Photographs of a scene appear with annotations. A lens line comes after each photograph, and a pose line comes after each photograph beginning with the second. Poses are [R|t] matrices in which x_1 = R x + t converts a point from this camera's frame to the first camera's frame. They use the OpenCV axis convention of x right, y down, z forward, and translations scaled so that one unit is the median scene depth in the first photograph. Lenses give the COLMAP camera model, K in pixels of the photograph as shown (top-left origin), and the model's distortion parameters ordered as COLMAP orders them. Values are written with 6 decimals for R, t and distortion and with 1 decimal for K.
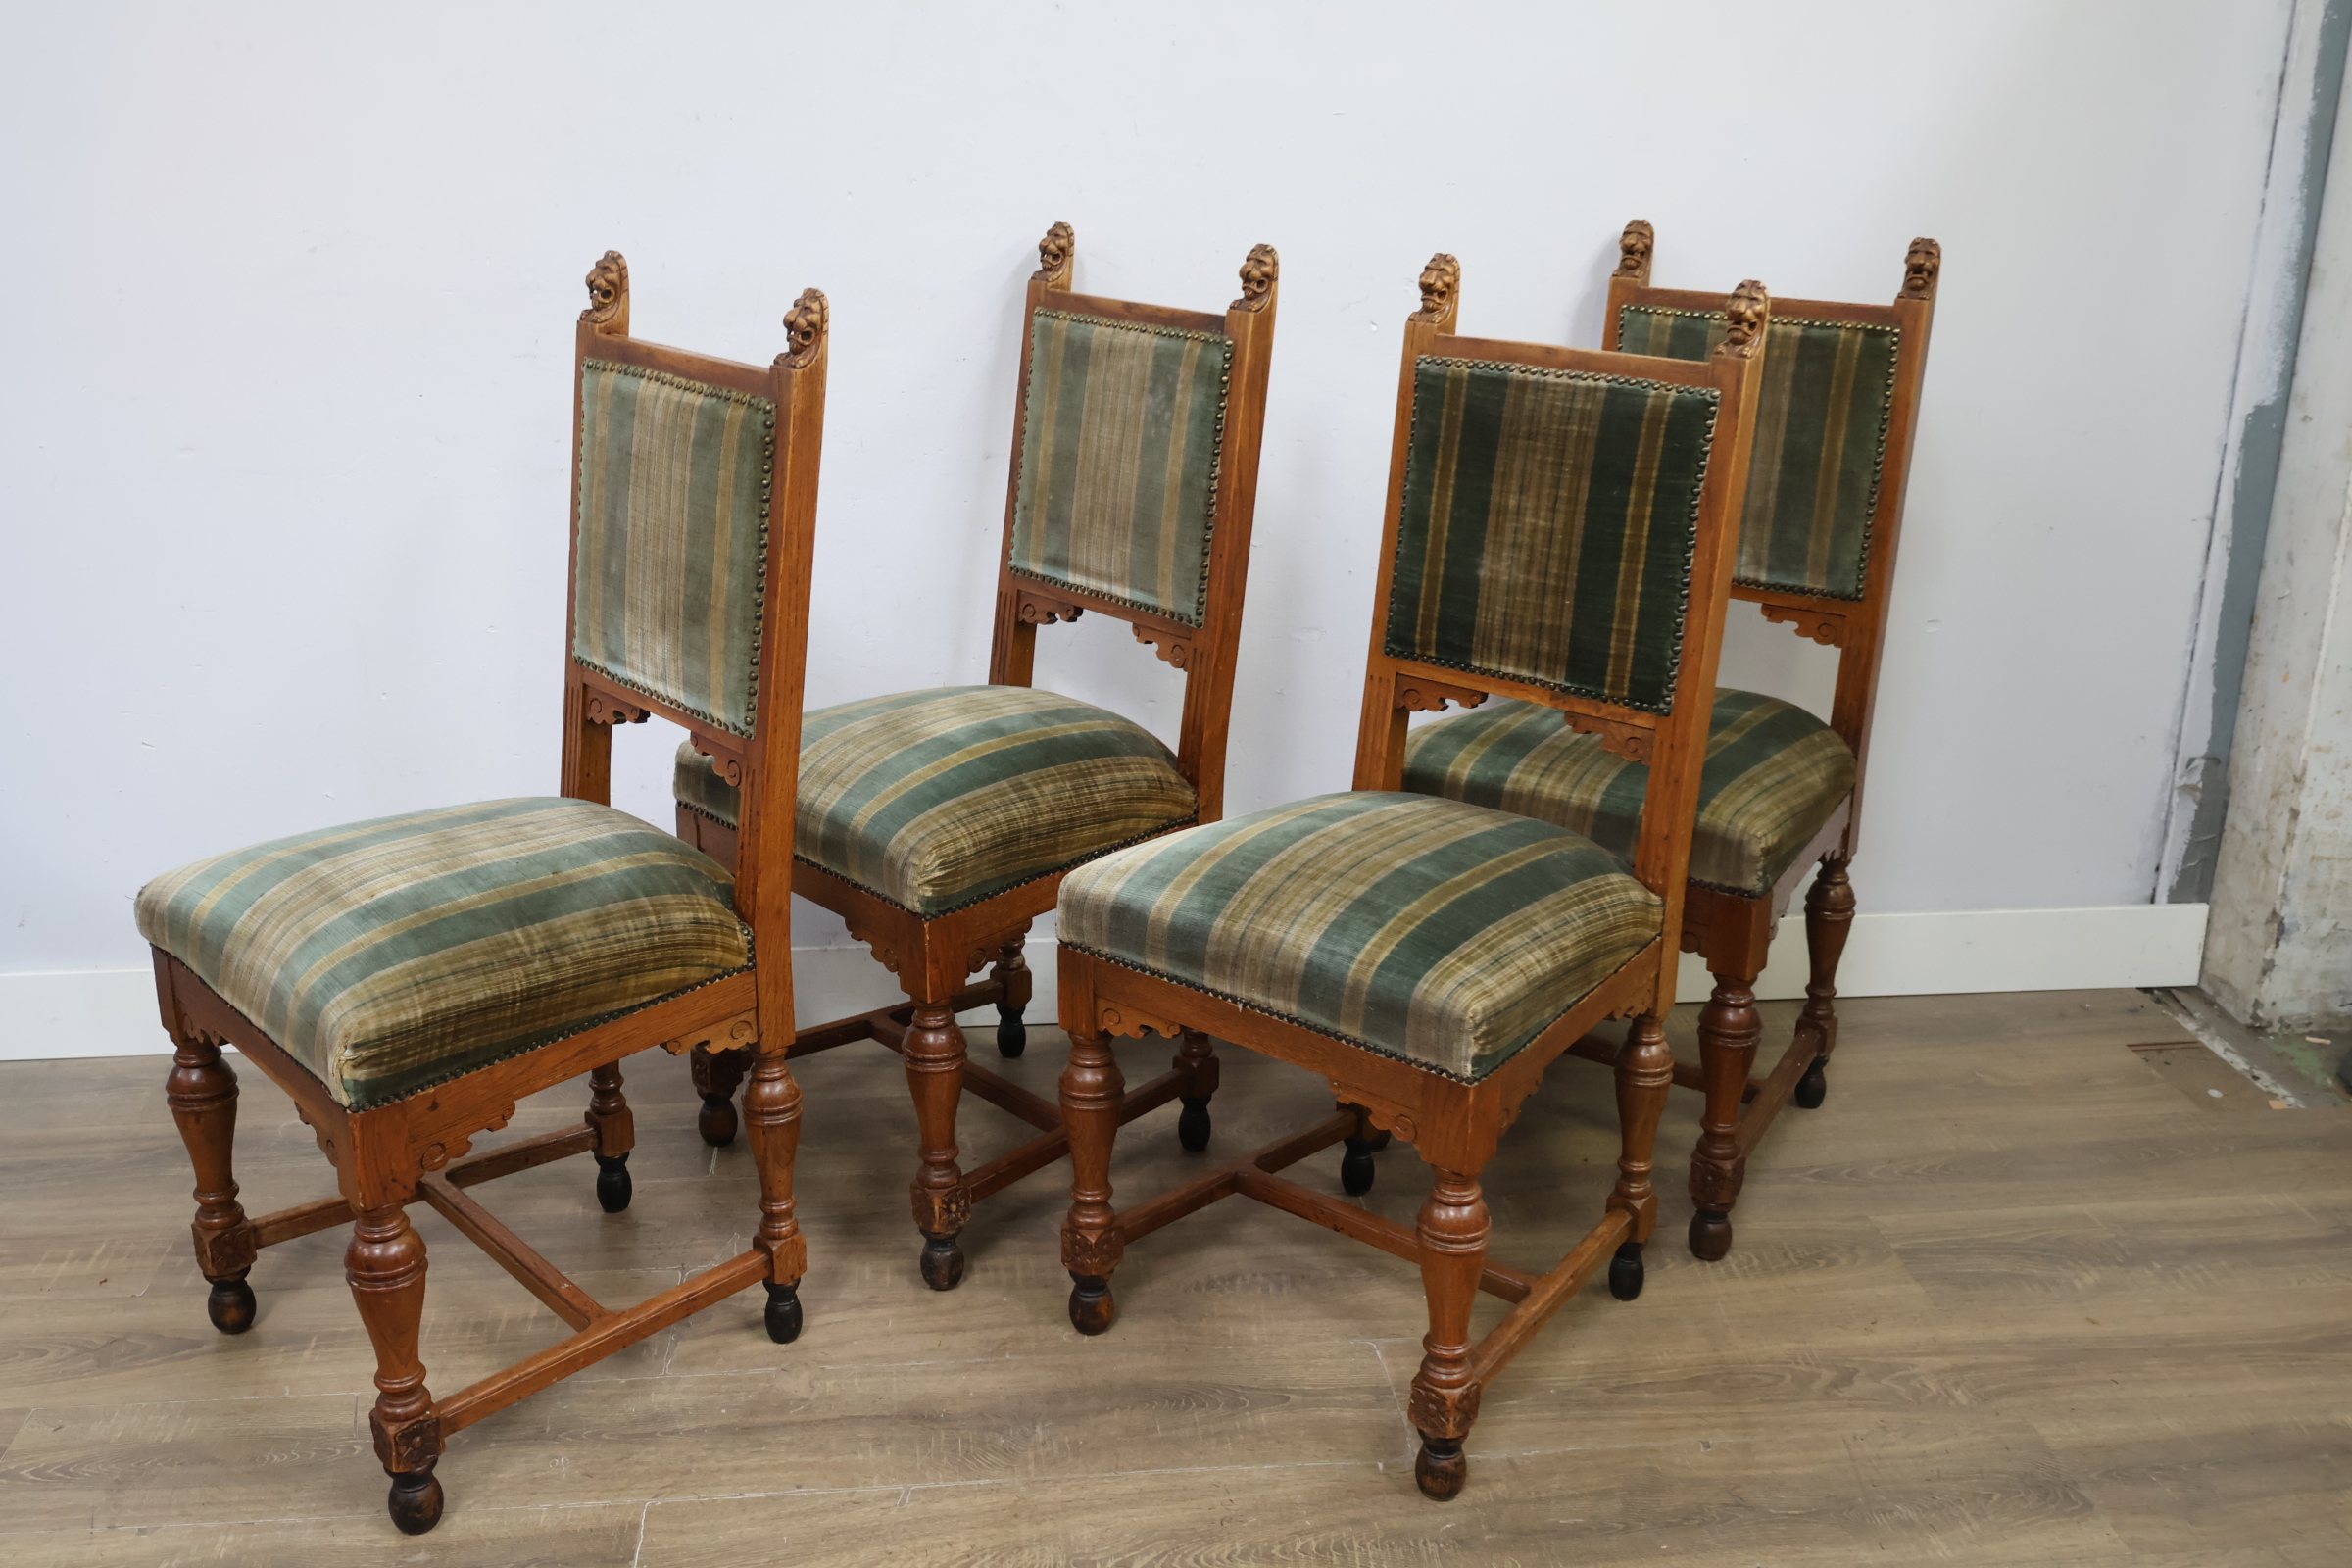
lens RADIAL K [[2377.9, 0, 1177.7], [0, 2377.9, 771.9], [0, 0, 1]] dist [-0.004574, -0.017789]
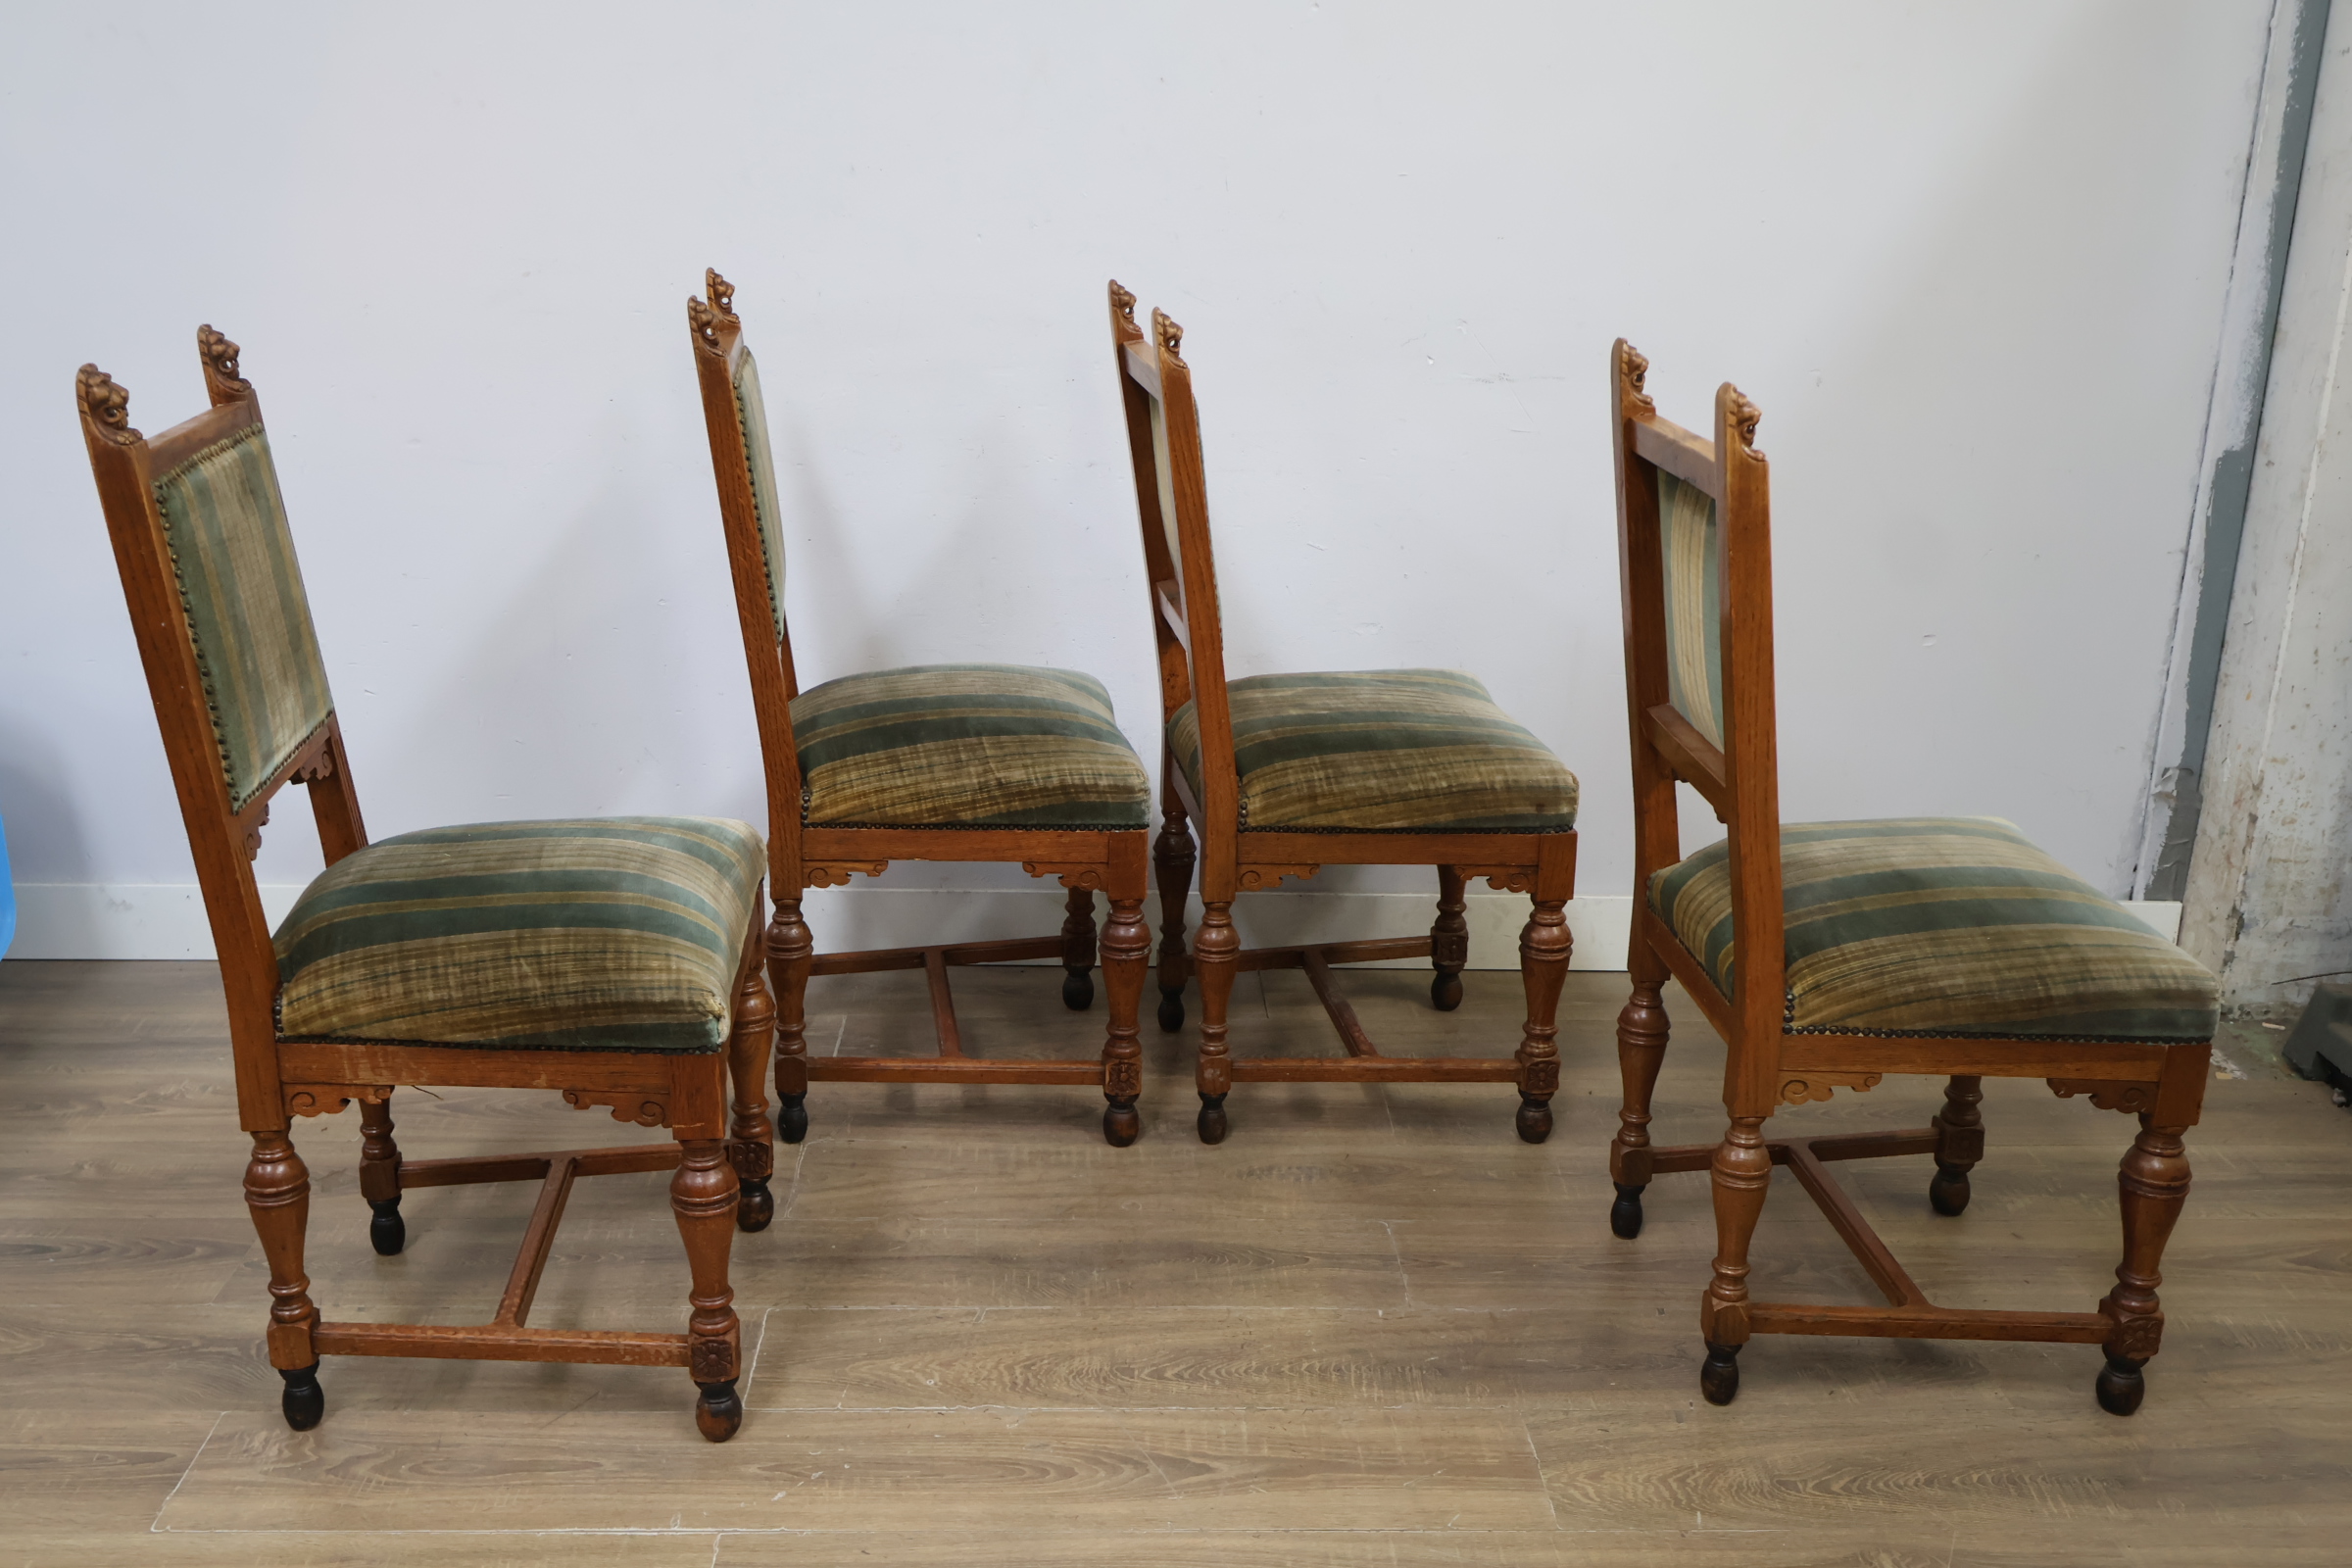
lens RADIAL K [[2381.5, 0, 1163.5], [0, 2381.5, 770.4], [0, 0, 1]] dist [-0.015545, 0.002052]
pose [[0.997535, 0.033921, -0.061423, 0.037402], [-0.035225, 0.999174, -0.020270, 0.045167], [0.060685, 0.022384, 0.997906, -0.178128]]
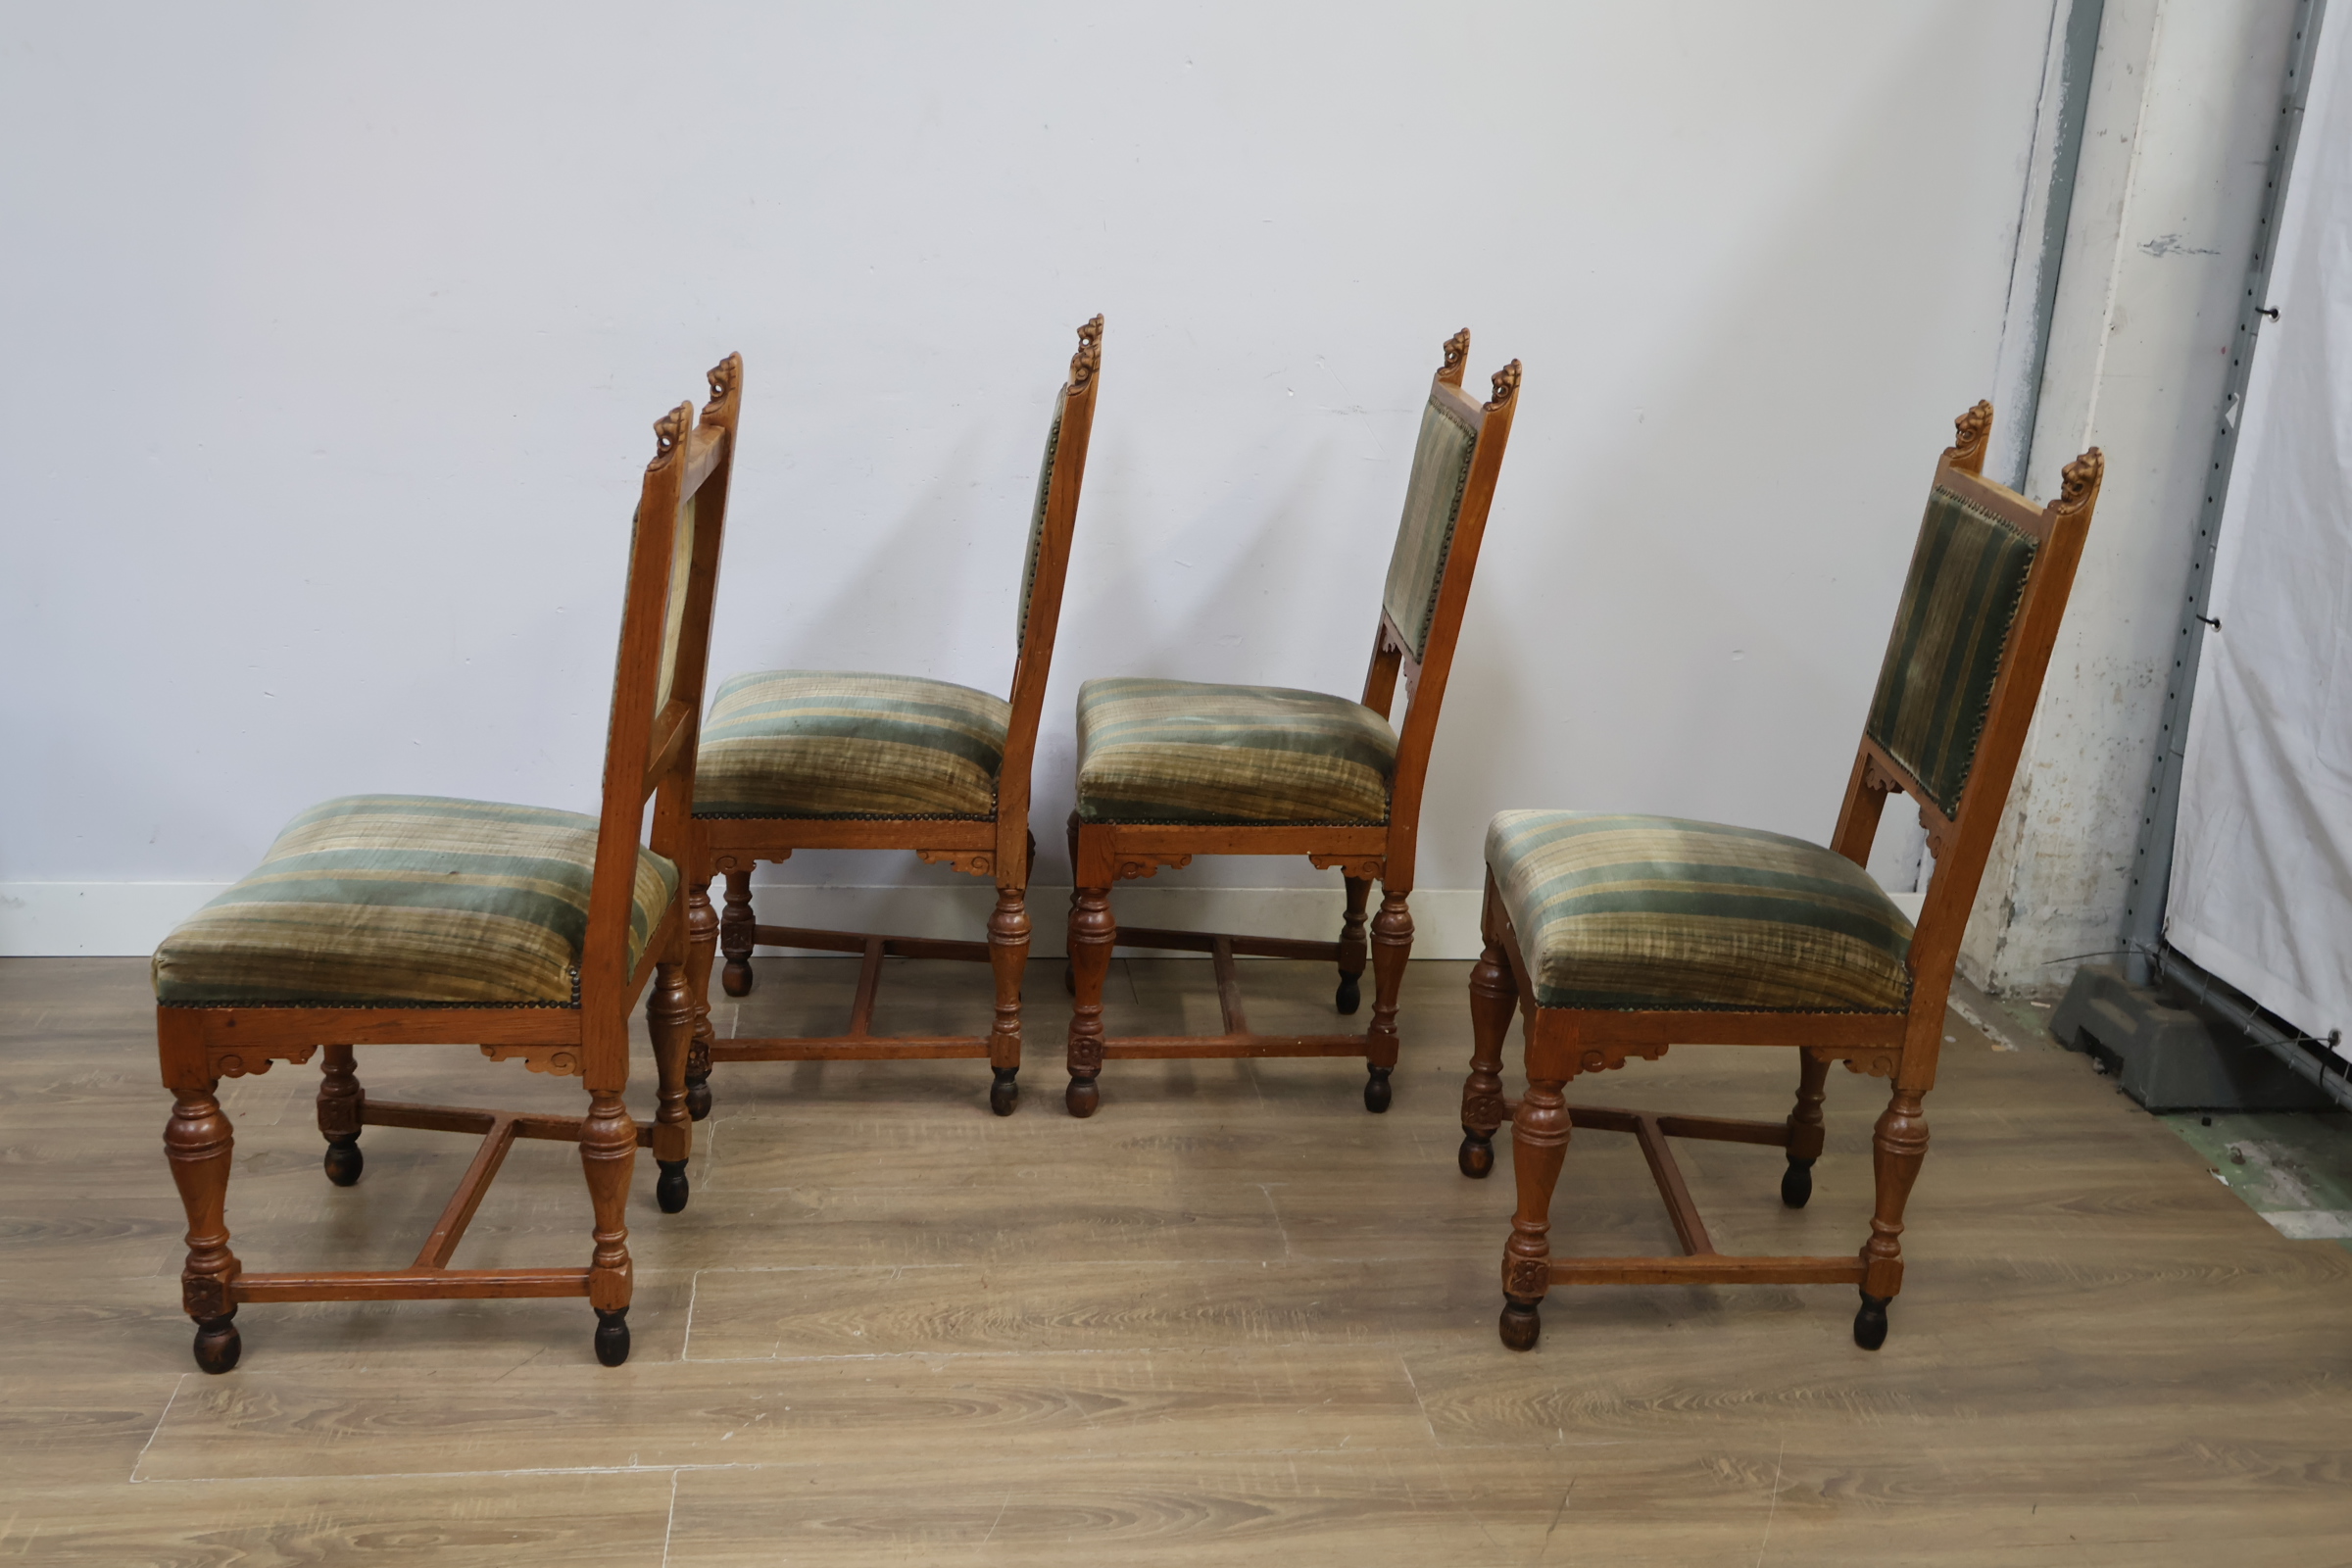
lens RADIAL K [[2380.0, 0, 1192.9], [0, 2380.0, 767.6], [0, 0, 1]] dist [-0.014801, -0.014409]
pose [[0.998519, 0.035318, 0.041393, -0.015177], [-0.033993, 0.998901, -0.032280, 0.058770], [-0.042487, 0.030825, 0.998621, -0.273270]]
